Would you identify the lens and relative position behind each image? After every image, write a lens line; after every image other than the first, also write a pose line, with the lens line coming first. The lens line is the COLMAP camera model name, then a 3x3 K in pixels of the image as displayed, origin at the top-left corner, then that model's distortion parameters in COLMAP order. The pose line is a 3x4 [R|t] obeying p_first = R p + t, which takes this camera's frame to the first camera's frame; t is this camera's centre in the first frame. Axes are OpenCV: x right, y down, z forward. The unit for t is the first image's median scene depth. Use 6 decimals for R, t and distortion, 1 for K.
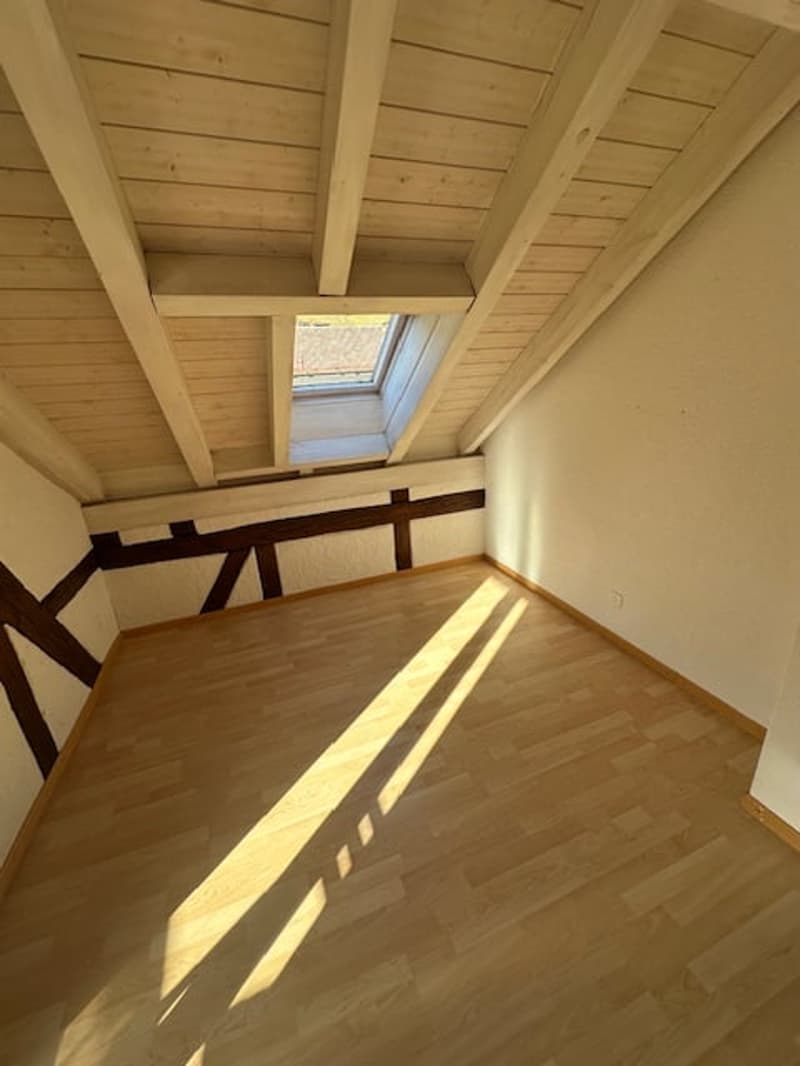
lens RADIAL K [[425.7, 0, 400.0], [0, 425.7, 533.0], [0, 0, 1]] dist [0.001833, -0.000553]
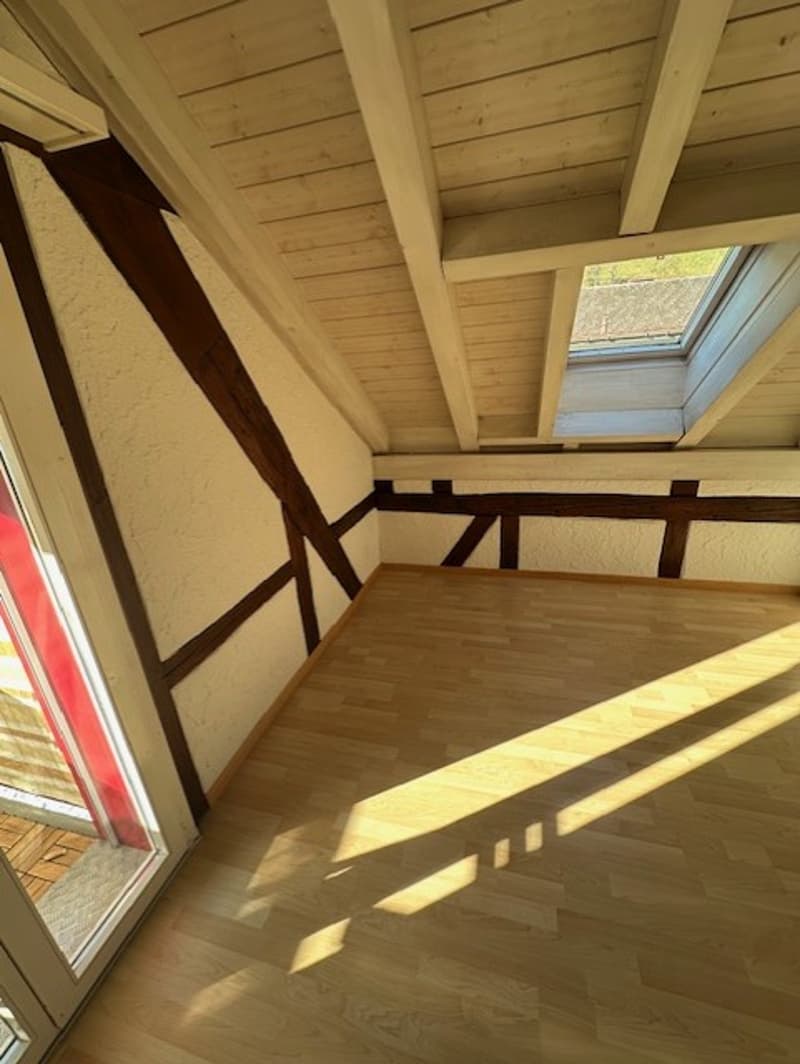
lens RADIAL K [[424.9, 0, 400.0], [0, 424.9, 532.0], [0, 0, 1]] dist [0.001833, -0.000553]
pose [[0.809544, 0.215590, -0.546039, 0.026946], [-0.179750, 0.976482, 0.119047, -0.007178], [0.558863, 0.001776, 0.829258, 0.038650]]
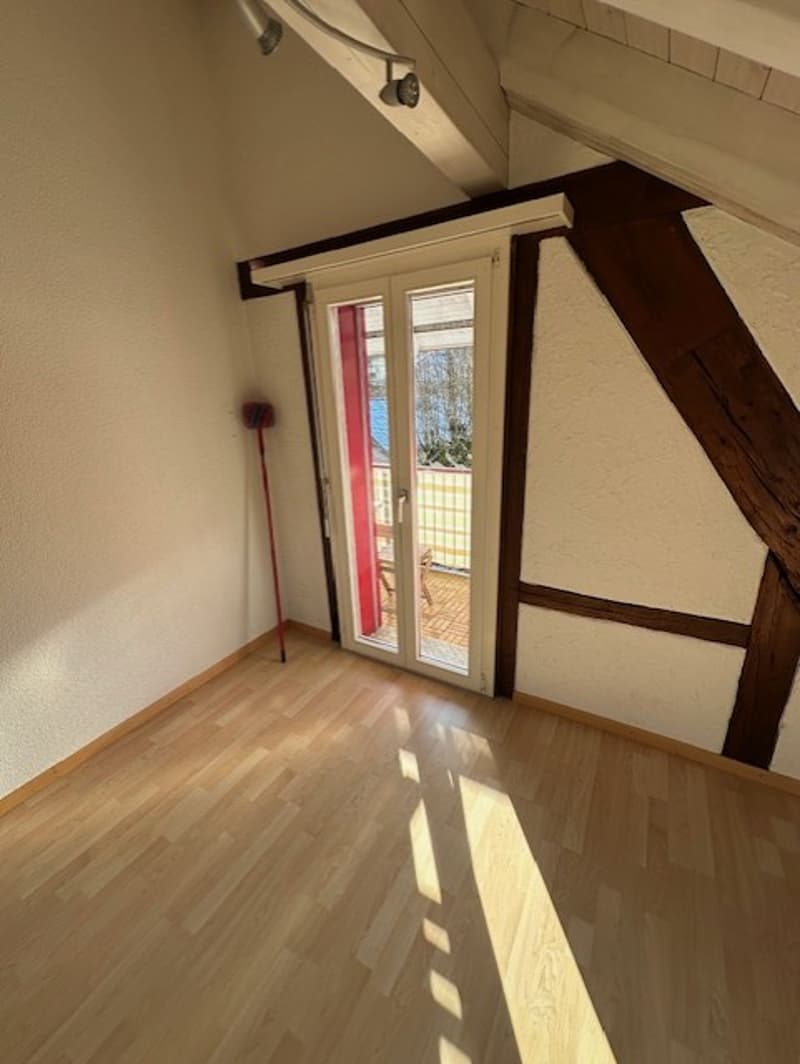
lens RADIAL K [[420.2, 0, 400.0], [0, 420.2, 532.0], [0, 0, 1]] dist [0.000844, -0.000058]
pose [[-0.774193, 0.279785, -0.567755, 0.096409], [-0.126739, 0.810308, 0.572134, -0.198047], [0.620131, 0.514899, -0.591875, 0.567432]]
